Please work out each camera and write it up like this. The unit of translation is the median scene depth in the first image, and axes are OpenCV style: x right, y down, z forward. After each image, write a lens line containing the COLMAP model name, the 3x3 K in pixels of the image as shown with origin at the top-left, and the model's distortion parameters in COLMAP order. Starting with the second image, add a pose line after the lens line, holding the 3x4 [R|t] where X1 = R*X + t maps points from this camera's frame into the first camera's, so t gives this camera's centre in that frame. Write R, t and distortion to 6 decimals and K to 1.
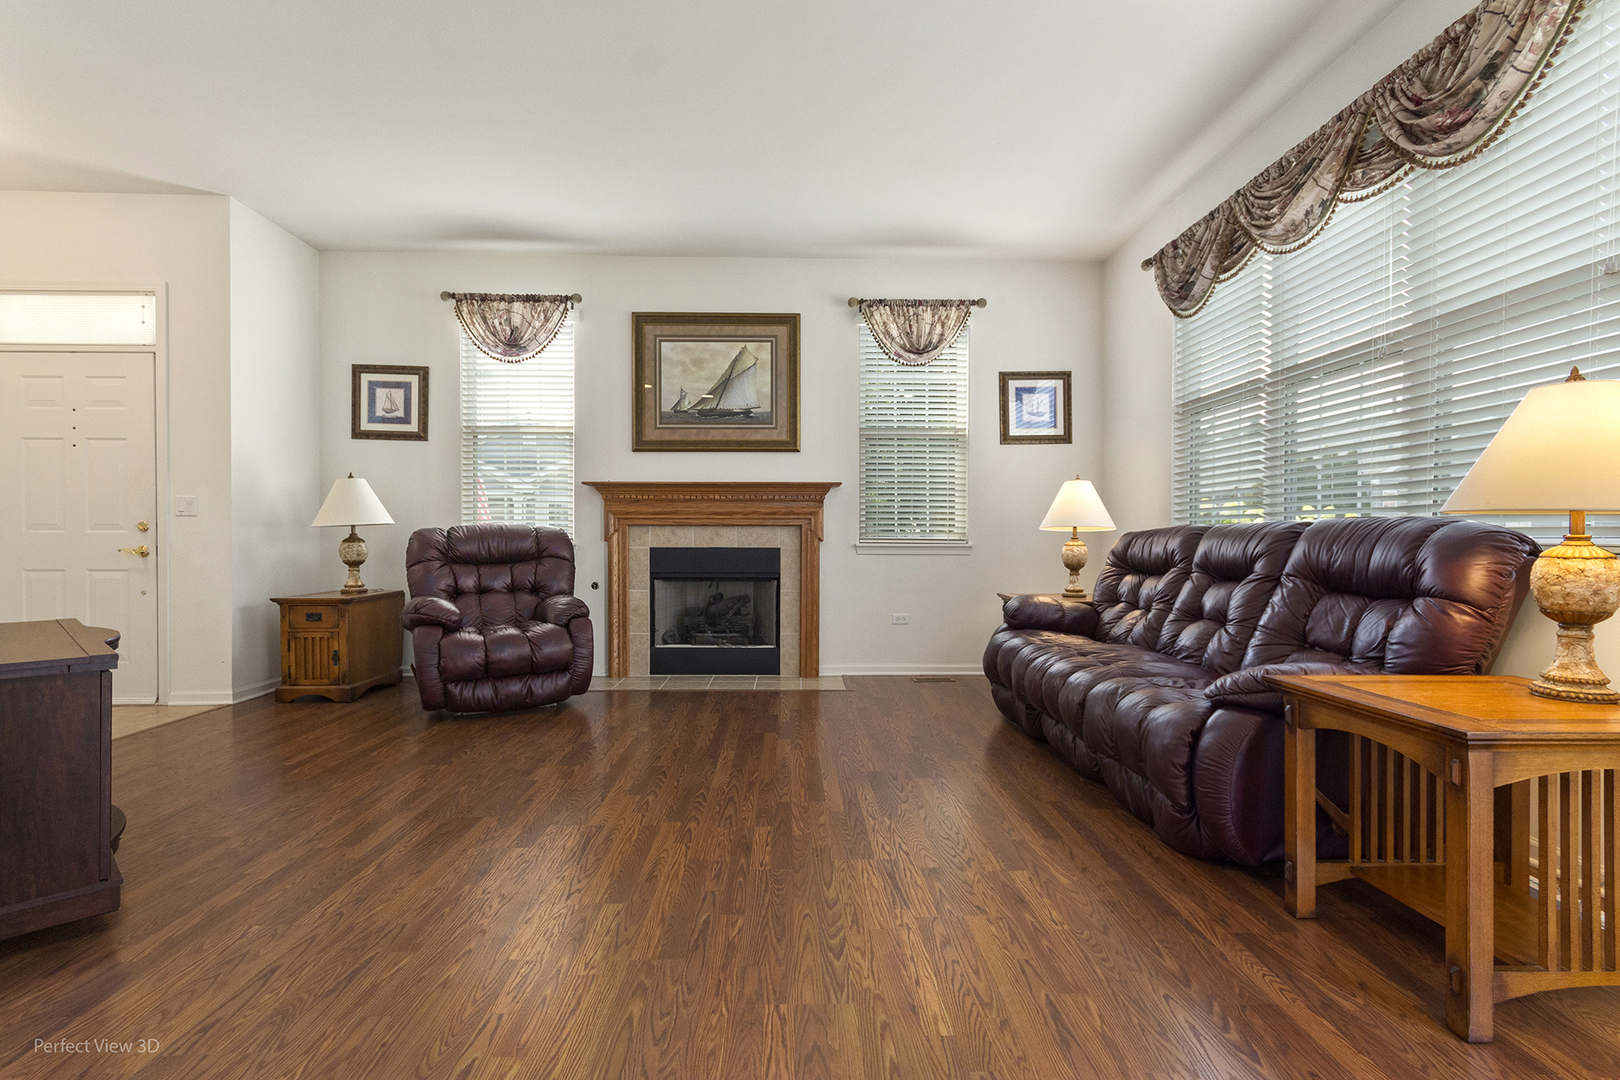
lens RADIAL K [[747.0, 0, 811.2], [0, 747.0, 539.2], [0, 0, 1]] dist [0.003761, 0.002494]
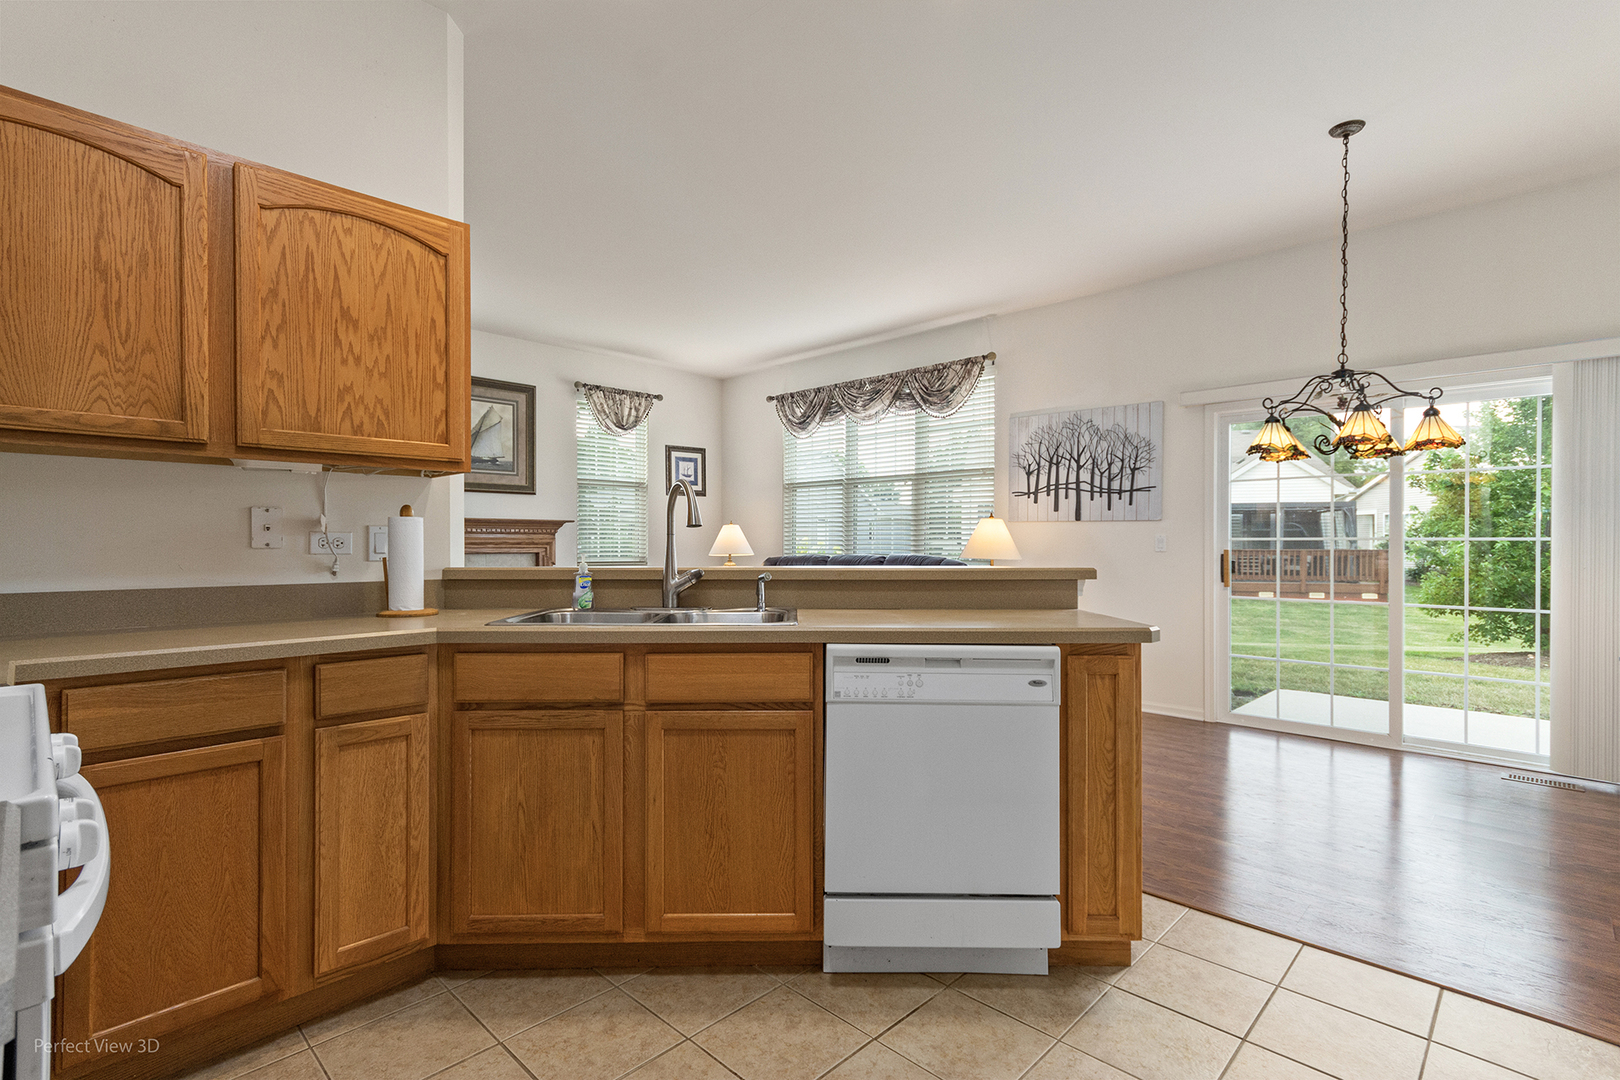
lens RADIAL K [[747.0, 0, 811.5], [0, 747.0, 544.0], [0, 0, 1]] dist [0.003761, 0.002494]
pose [[0.716890, -0.001607, 0.697184, -0.634091], [0.000899, 0.999999, 0.001381, -0.038403], [-0.697186, -0.000363, 0.716890, -0.269307]]
